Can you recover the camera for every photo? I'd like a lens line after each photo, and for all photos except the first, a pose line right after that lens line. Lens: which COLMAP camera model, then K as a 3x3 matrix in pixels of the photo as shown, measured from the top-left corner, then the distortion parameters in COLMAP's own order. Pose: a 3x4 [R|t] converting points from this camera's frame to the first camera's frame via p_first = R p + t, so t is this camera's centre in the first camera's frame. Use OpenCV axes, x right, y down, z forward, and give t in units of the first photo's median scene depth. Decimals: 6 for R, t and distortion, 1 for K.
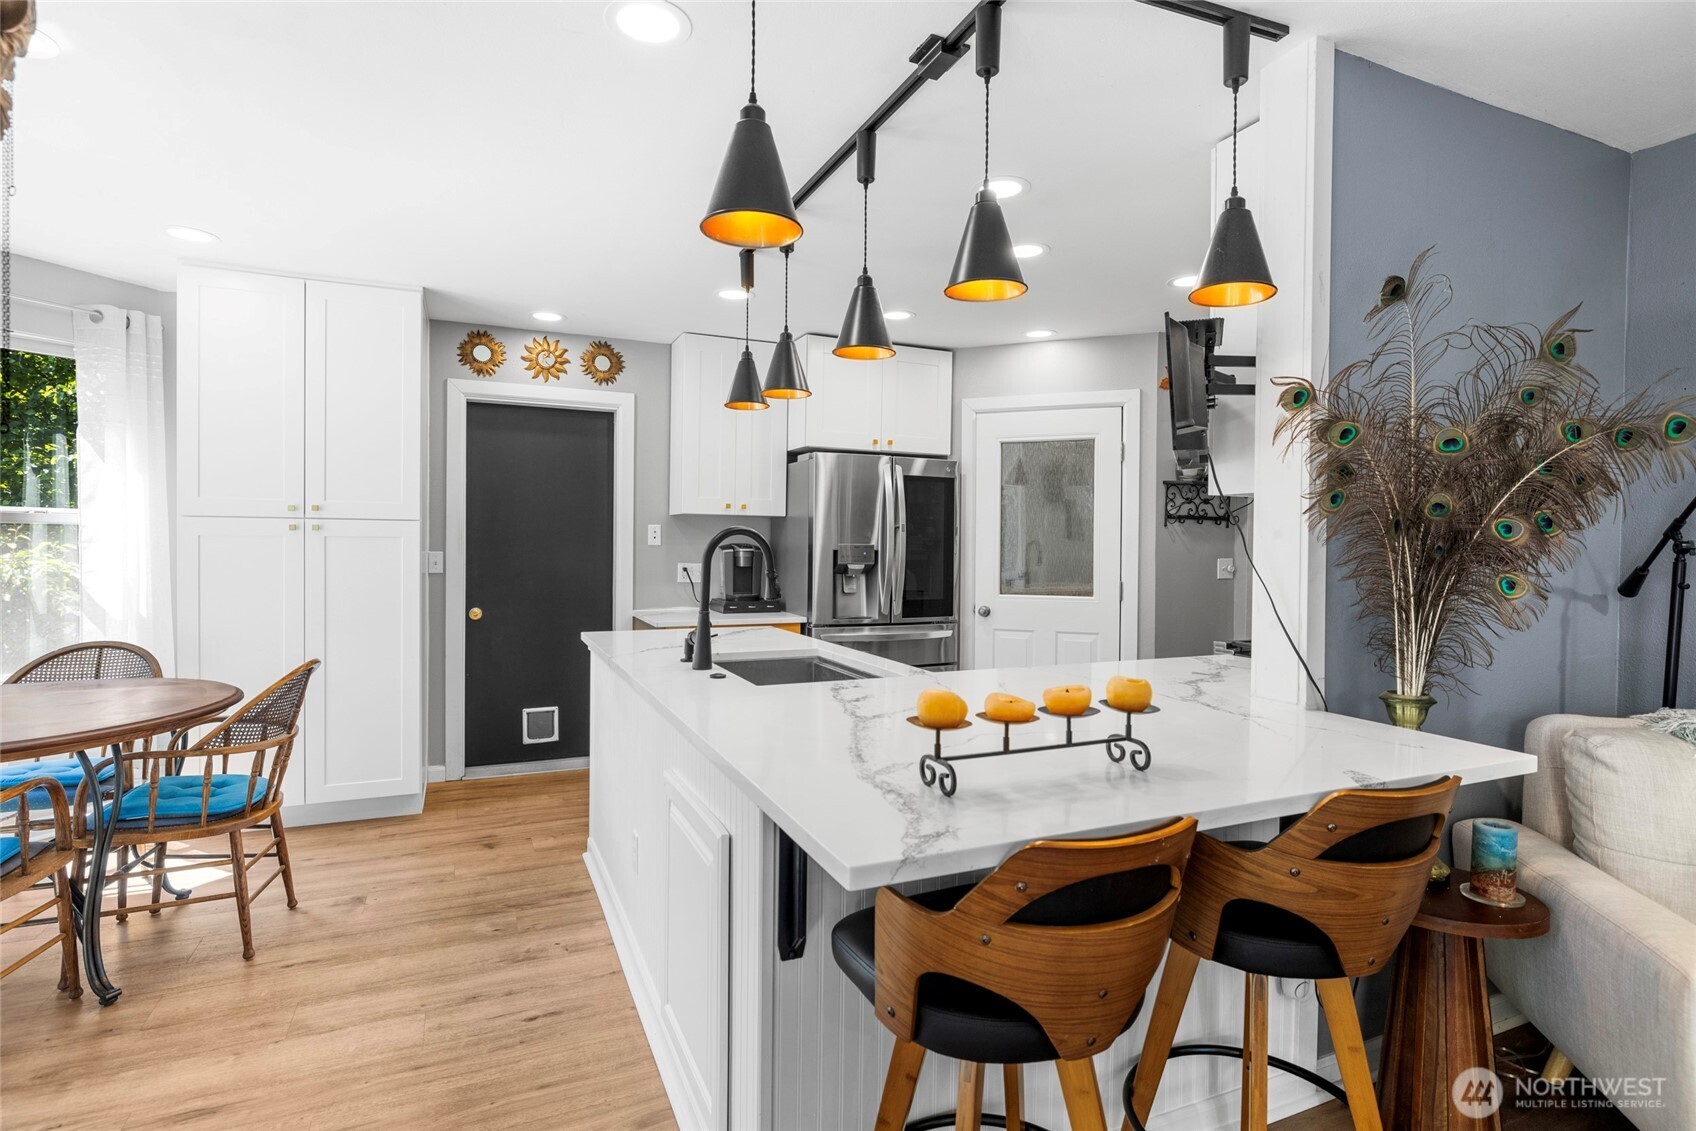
lens RADIAL K [[841.9, 0, 852.9], [0, 841.9, 552.7], [0, 0, 1]] dist [-0.001111, -0.000084]
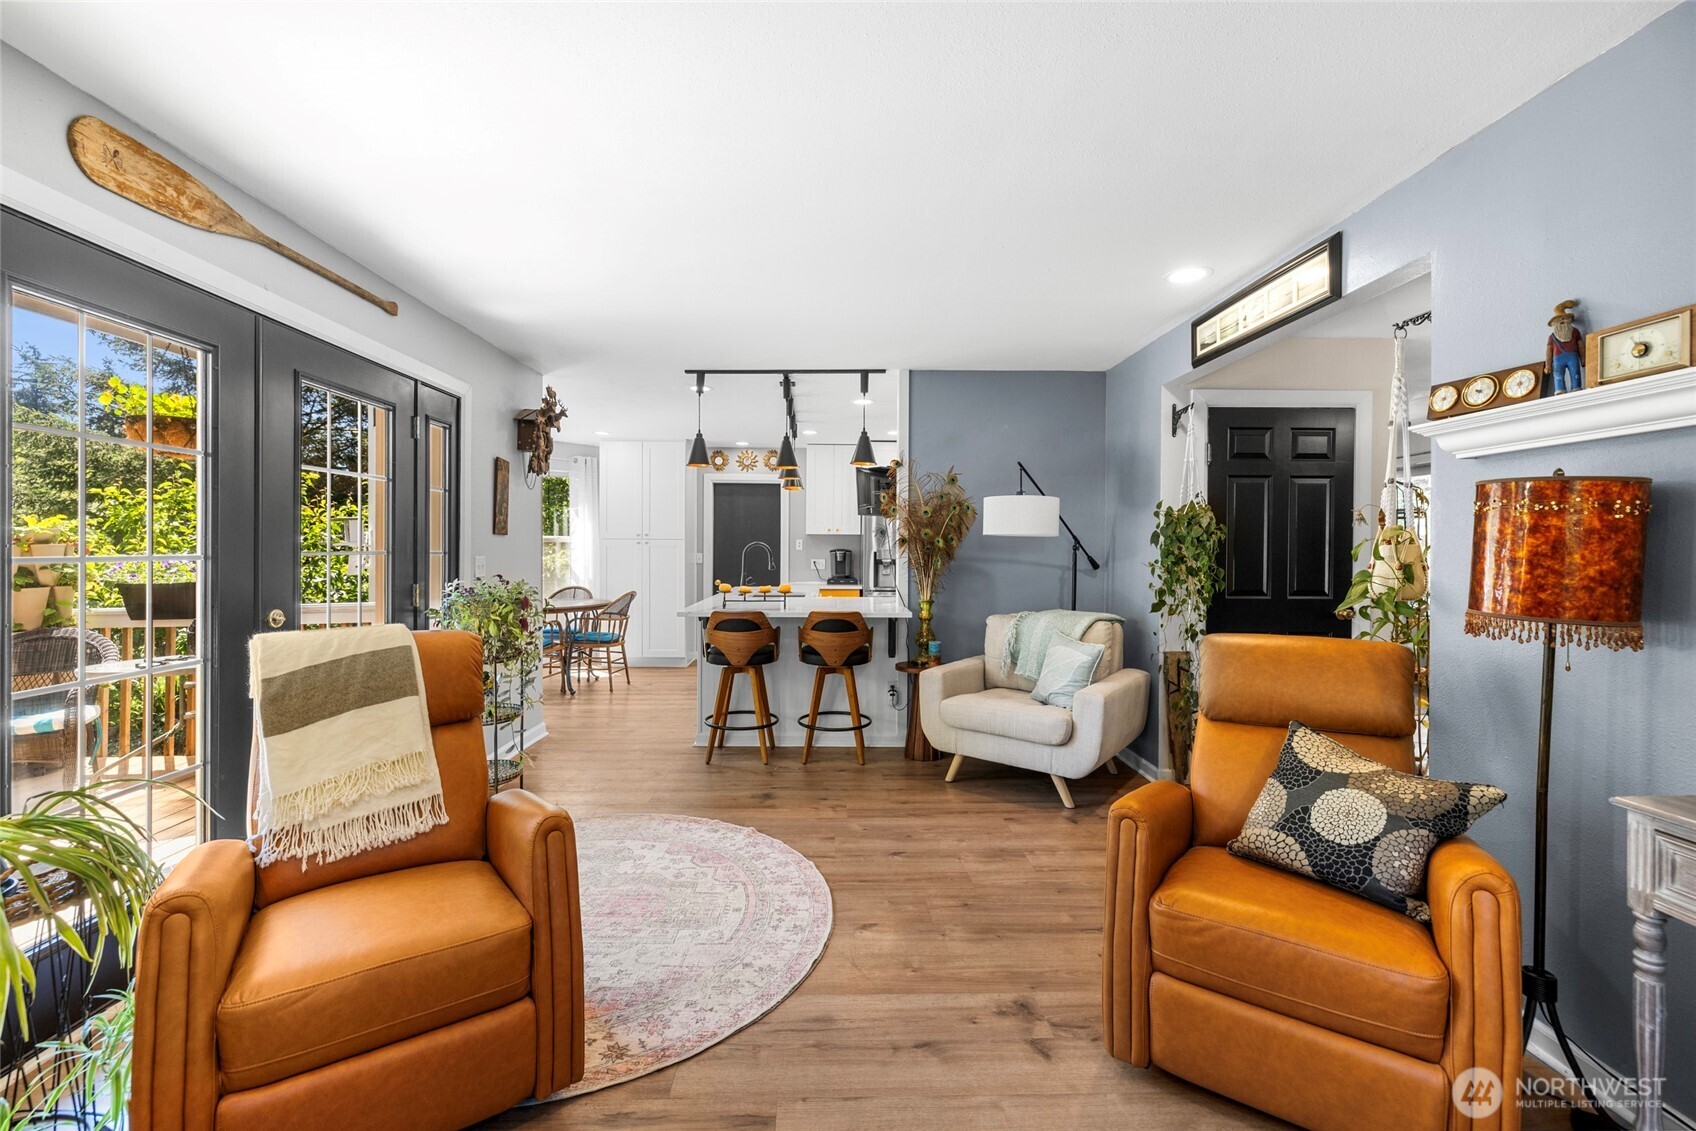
lens RADIAL K [[715.1, 0, 843.1], [0, 715.1, 547.4], [0, 0, 1]] dist [-0.001411, 0.000533]
pose [[0.922208, -0.006111, -0.386645, 0.646653], [-0.000422, 0.999859, -0.016809, 0.016341], [0.386693, 0.015664, 0.922075, -0.645365]]
